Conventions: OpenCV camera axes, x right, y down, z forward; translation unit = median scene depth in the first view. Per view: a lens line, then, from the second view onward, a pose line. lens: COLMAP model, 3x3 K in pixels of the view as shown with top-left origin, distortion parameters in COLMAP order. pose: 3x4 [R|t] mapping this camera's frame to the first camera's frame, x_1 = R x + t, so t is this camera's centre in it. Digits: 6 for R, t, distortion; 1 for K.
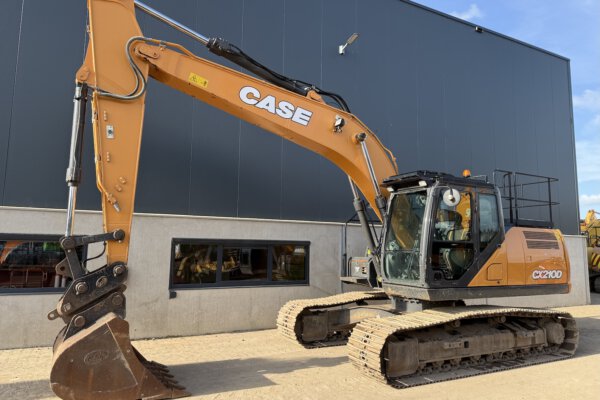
lens RADIAL K [[422.0, 0, 294.7], [0, 422.0, 197.9], [0, 0, 1]] dist [0.089100, -0.148036]
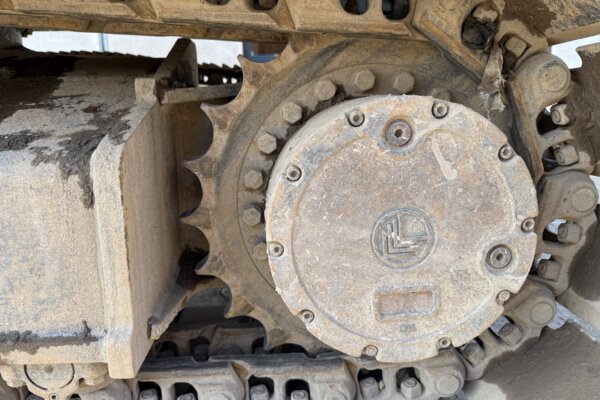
lens RADIAL K [[424.6, 0, 300.0], [0, 424.6, 200.0], [0, 0, 1]] dist [0.003240, -0.004000]
pose [[0.903815, 0.072268, -0.421777, 0.622640], [0.076007, 0.942853, 0.324424, 0.282216], [0.421120, -0.325277, 0.846672, 0.916301]]
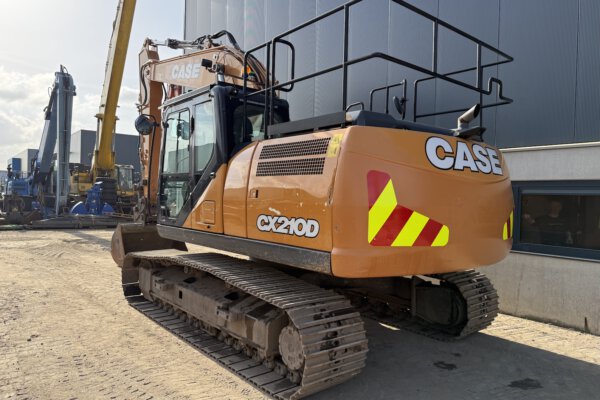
lens RADIAL K [[424.6, 0, 300.0], [0, 424.6, 200.0], [0, 0, 1]] dist [0.003240, -0.004000]
pose [[0.202369, -0.001061, -0.979309, 1.072857], [0.103721, 0.994398, 0.020356, 0.140449], [0.973801, -0.105694, 0.201346, 0.914193]]
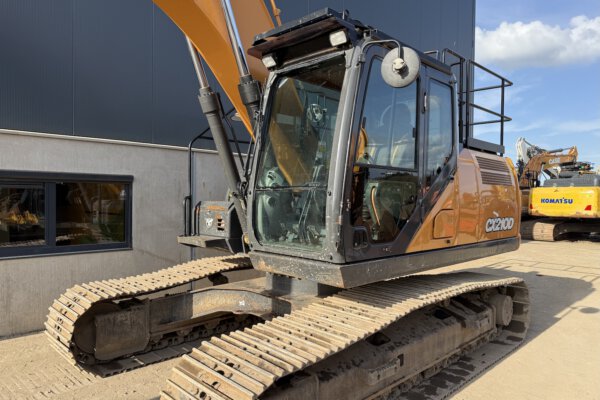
lens RADIAL K [[424.6, 0, 300.0], [0, 424.6, 200.0], [0, 0, 1]] dist [0.003240, -0.004000]
pose [[0.956727, -0.006605, 0.290911, 0.109595], [-0.031674, 0.991438, 0.126677, 0.069450], [-0.289257, -0.130410, 0.948327, 0.474456]]
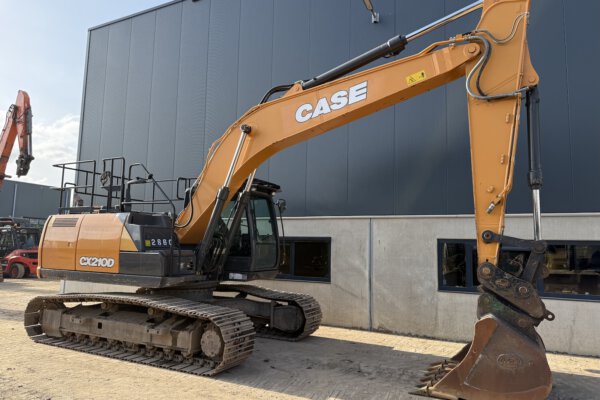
lens RADIAL K [[420.6, 0, 299.4], [0, 420.6, 211.6], [0, 0, 1]] dist [-0.004355, -0.002065]
pose [[0.580277, -0.072043, -0.811227, 1.333021], [0.089125, 0.995715, -0.024676, 0.108395], [0.809528, -0.057982, 0.584211, 0.681383]]
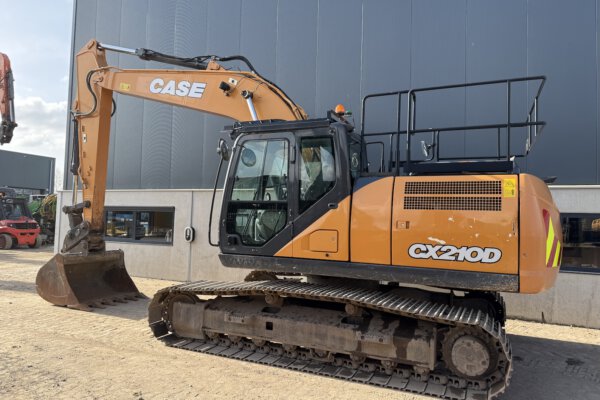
lens RADIAL K [[424.6, 0, 300.0], [0, 424.6, 200.0], [0, 0, 1]] dist [0.003240, -0.004000]
pose [[0.602325, -0.035571, -0.797458, 0.924635], [0.083311, 0.996352, 0.018482, 0.078343], [0.793891, -0.077570, 0.603092, 0.486823]]
